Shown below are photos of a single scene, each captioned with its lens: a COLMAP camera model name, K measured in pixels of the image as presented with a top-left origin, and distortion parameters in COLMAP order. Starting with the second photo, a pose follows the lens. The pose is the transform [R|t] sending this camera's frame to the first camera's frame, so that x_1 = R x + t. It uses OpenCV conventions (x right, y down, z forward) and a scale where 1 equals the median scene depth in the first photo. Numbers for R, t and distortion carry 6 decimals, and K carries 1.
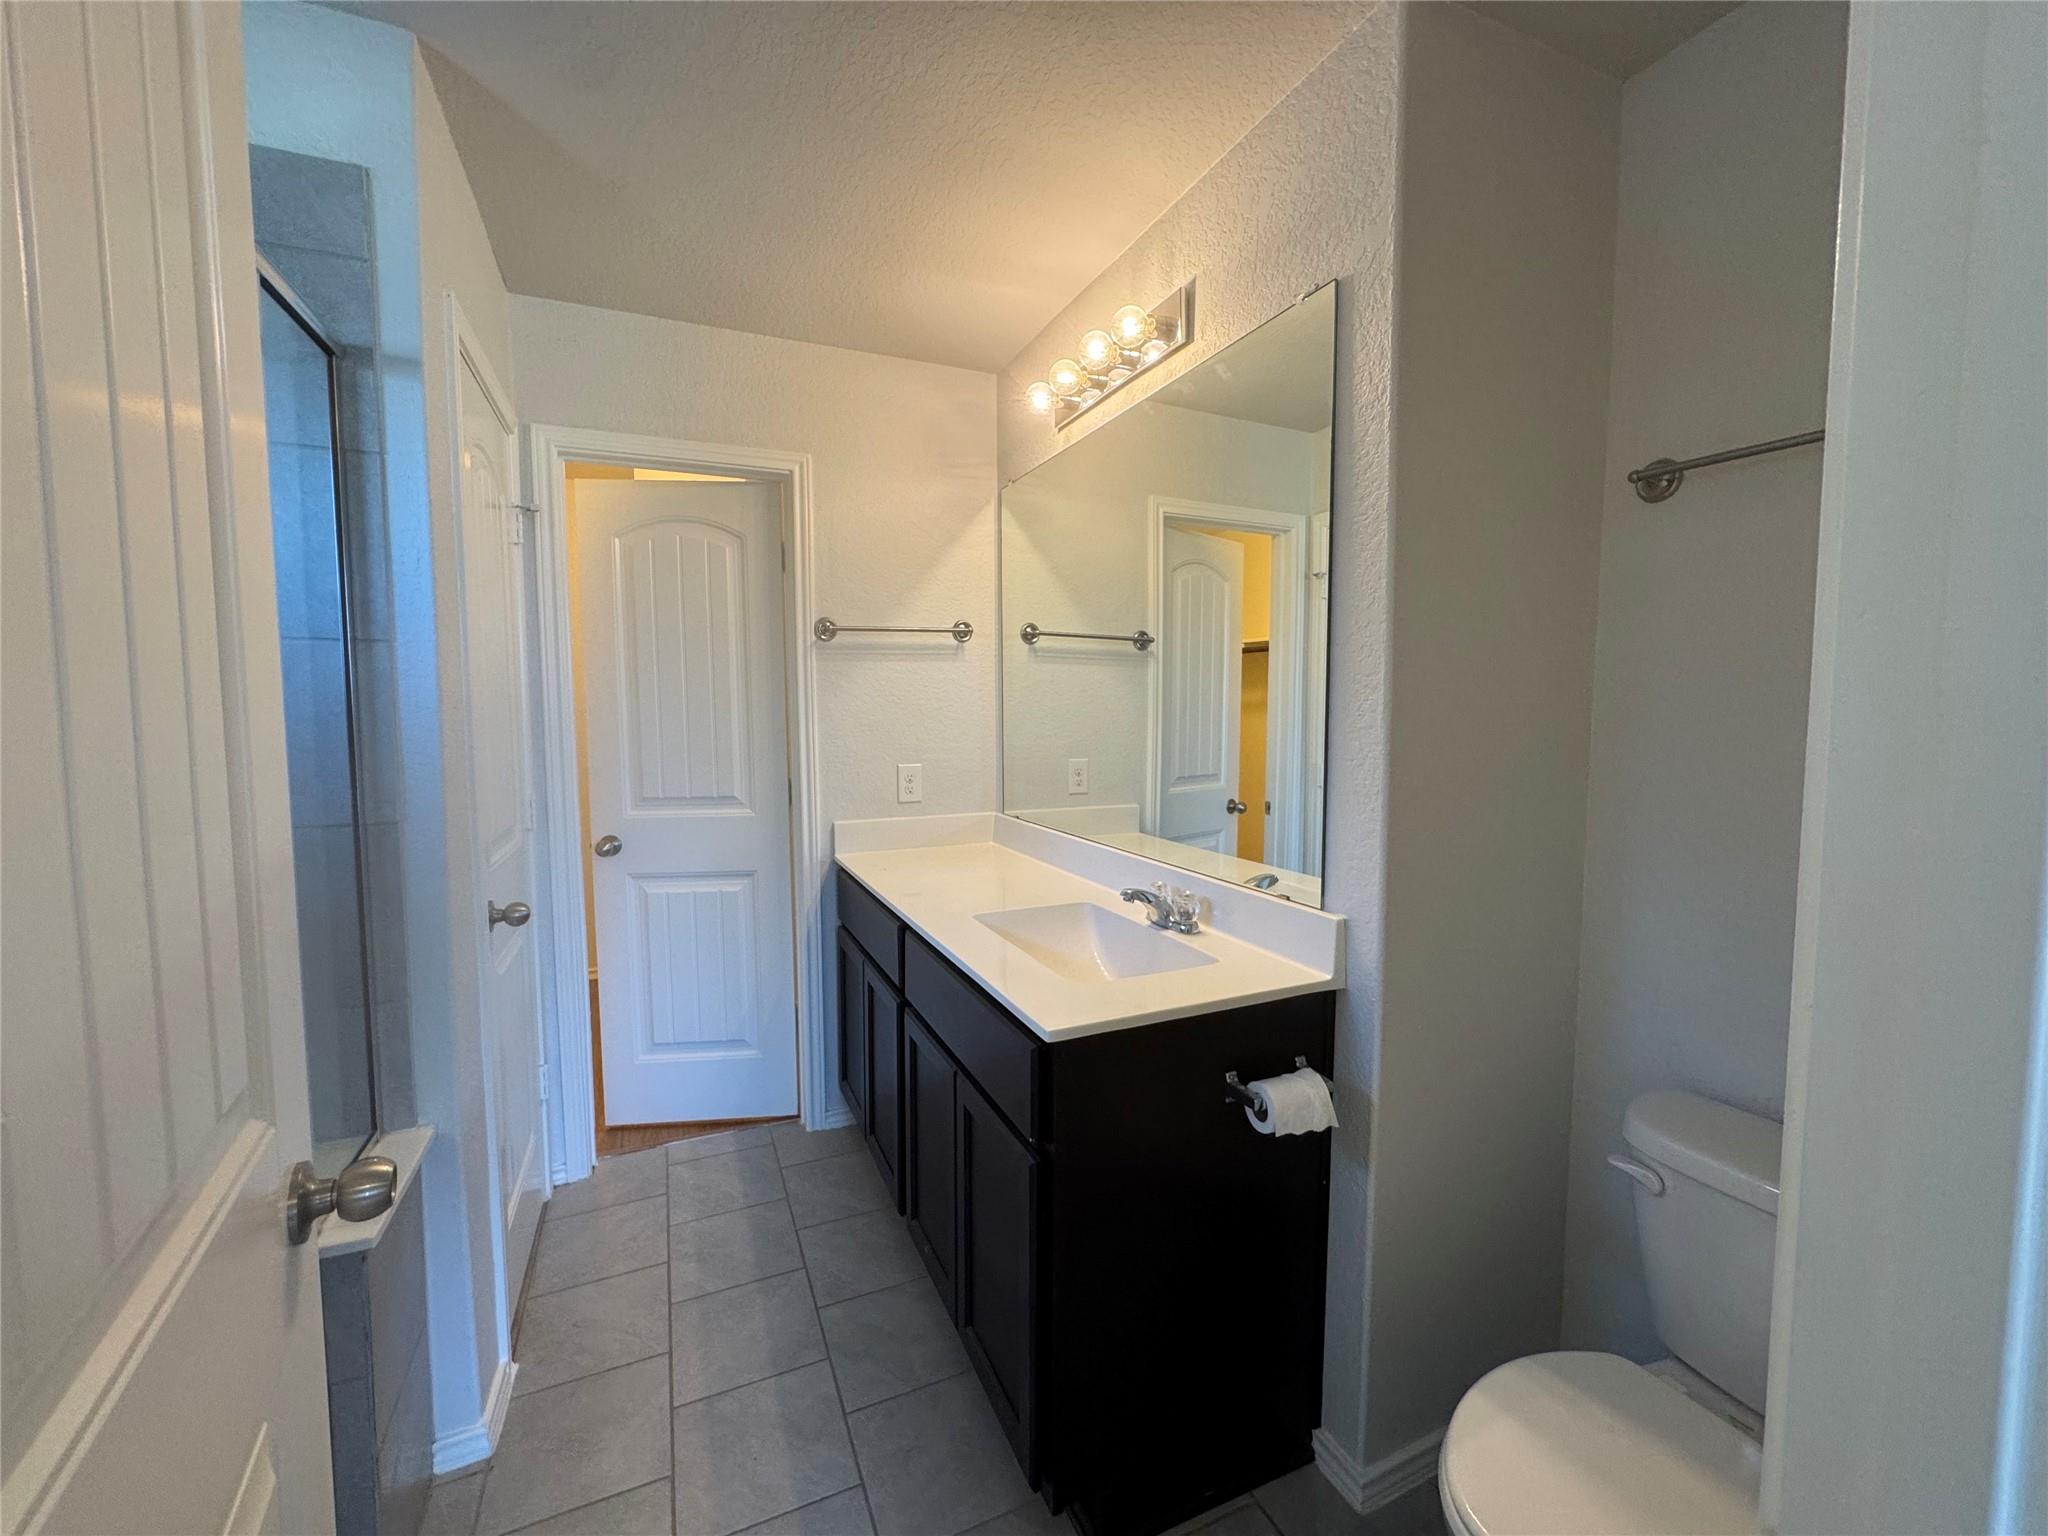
lens RADIAL K [[819.5, 0, 1024.0], [0, 819.5, 768.0], [0, 0, 1]] dist [-0.003845, 0.000588]
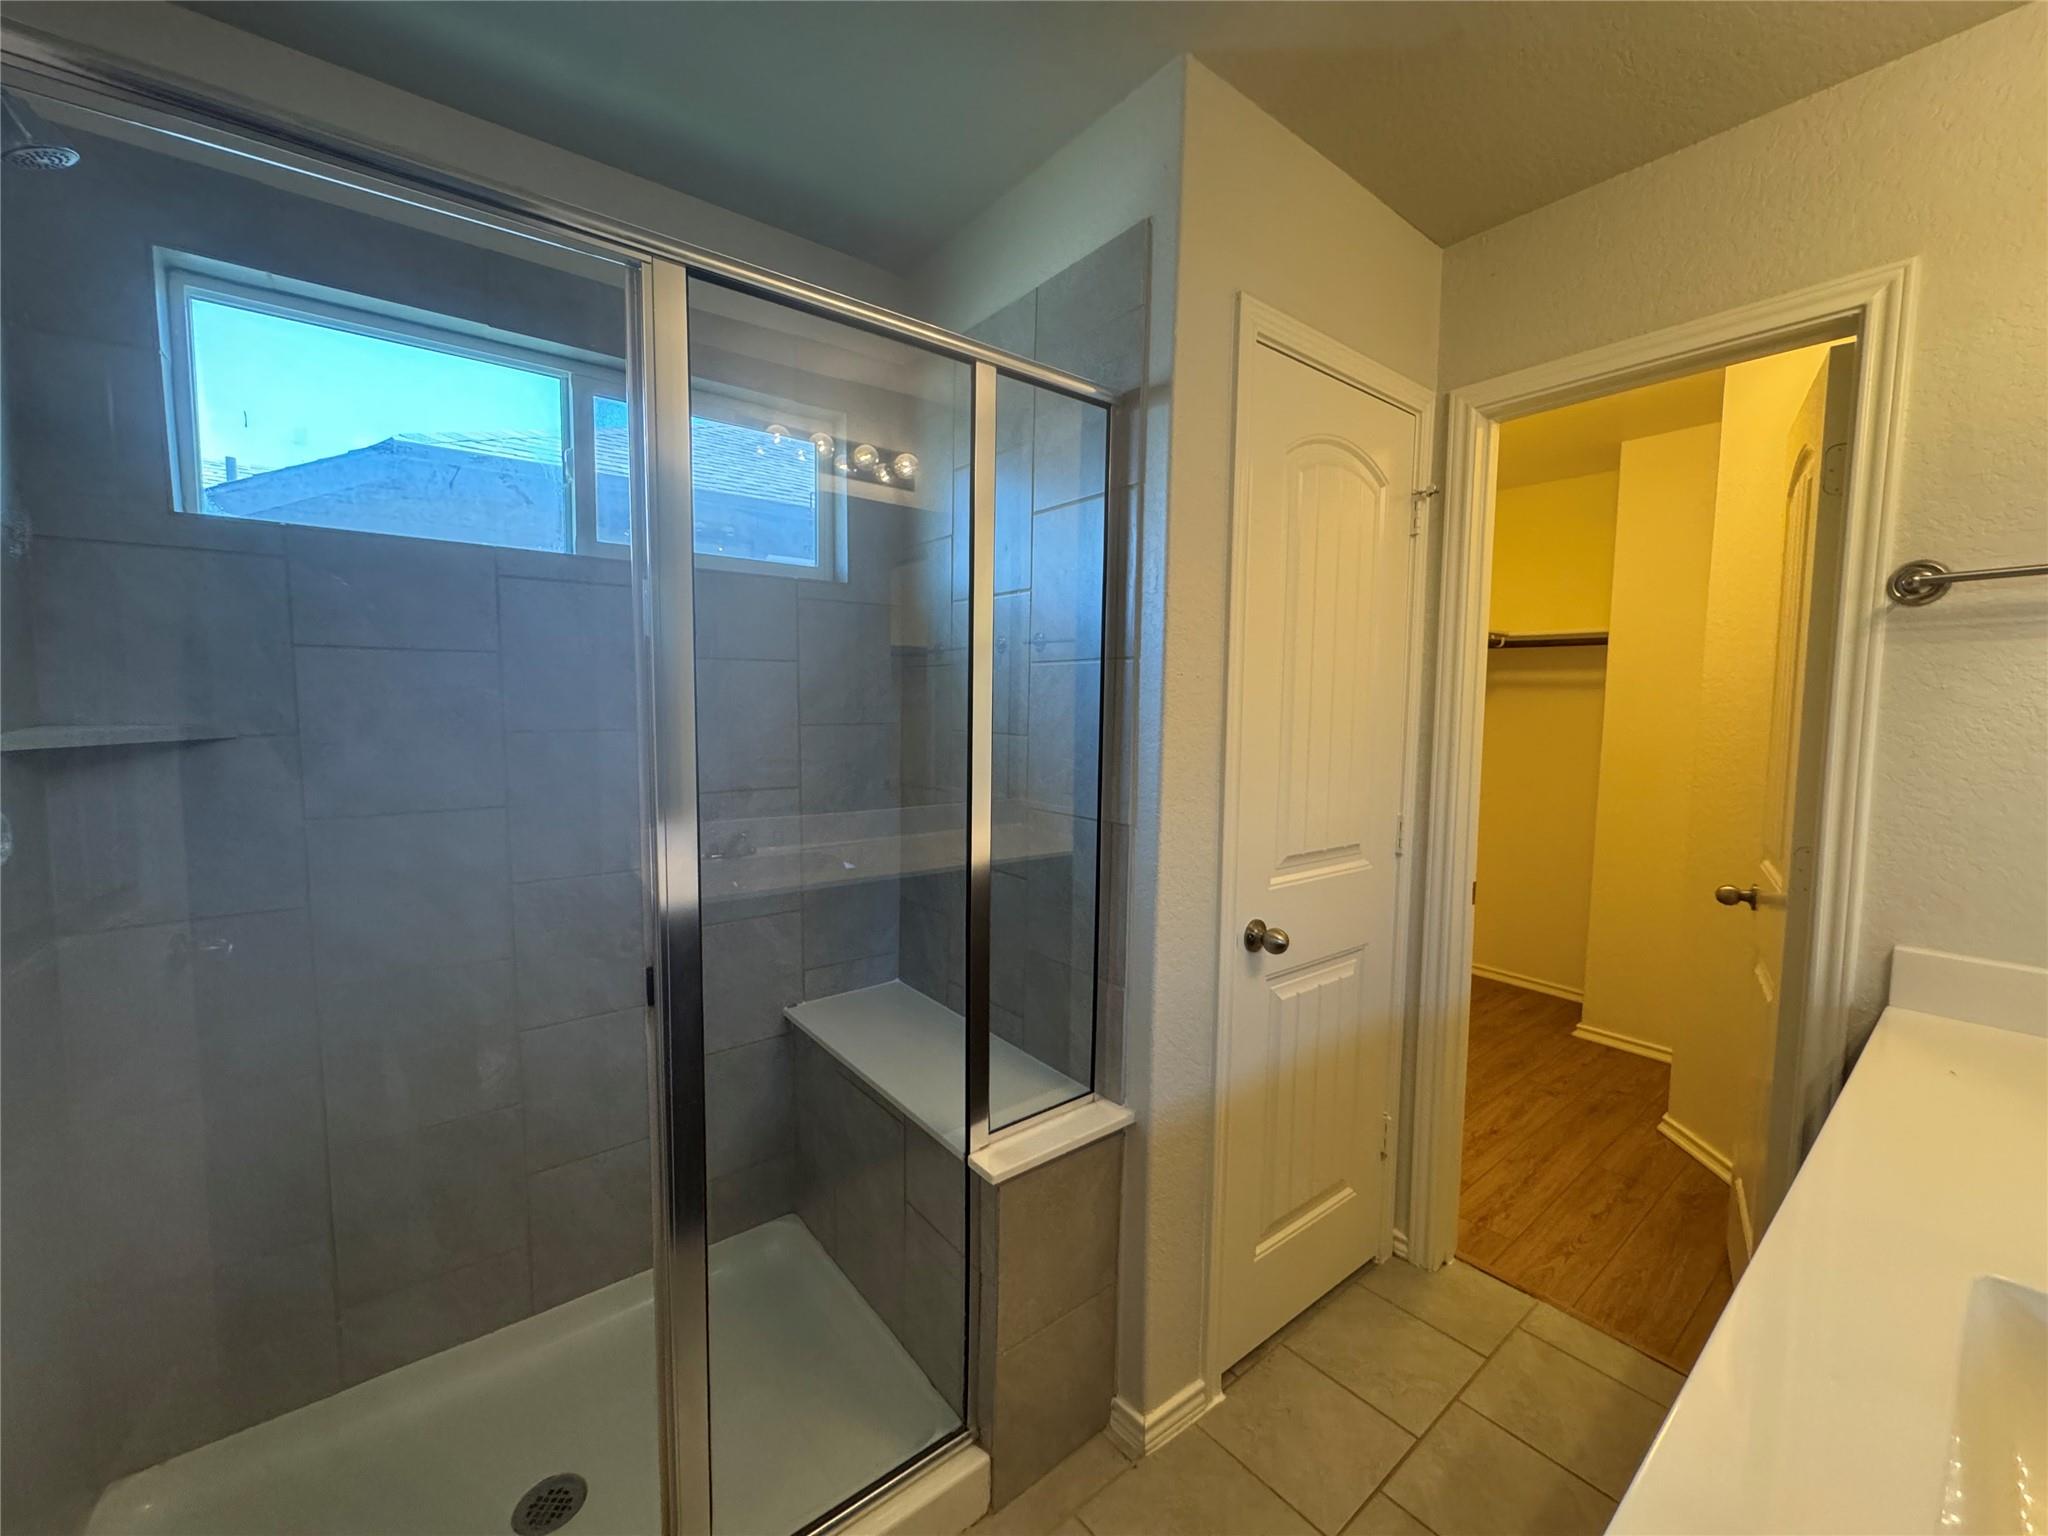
lens RADIAL K [[819.5, 0, 1024.0], [0, 819.5, 768.0], [0, 0, 1]] dist [-0.003845, 0.000588]
pose [[0.246941, 0.082197, -0.965538, 0.145431], [-0.085841, 0.994334, 0.062695, -0.038534], [0.965221, 0.067400, 0.252597, 0.351882]]
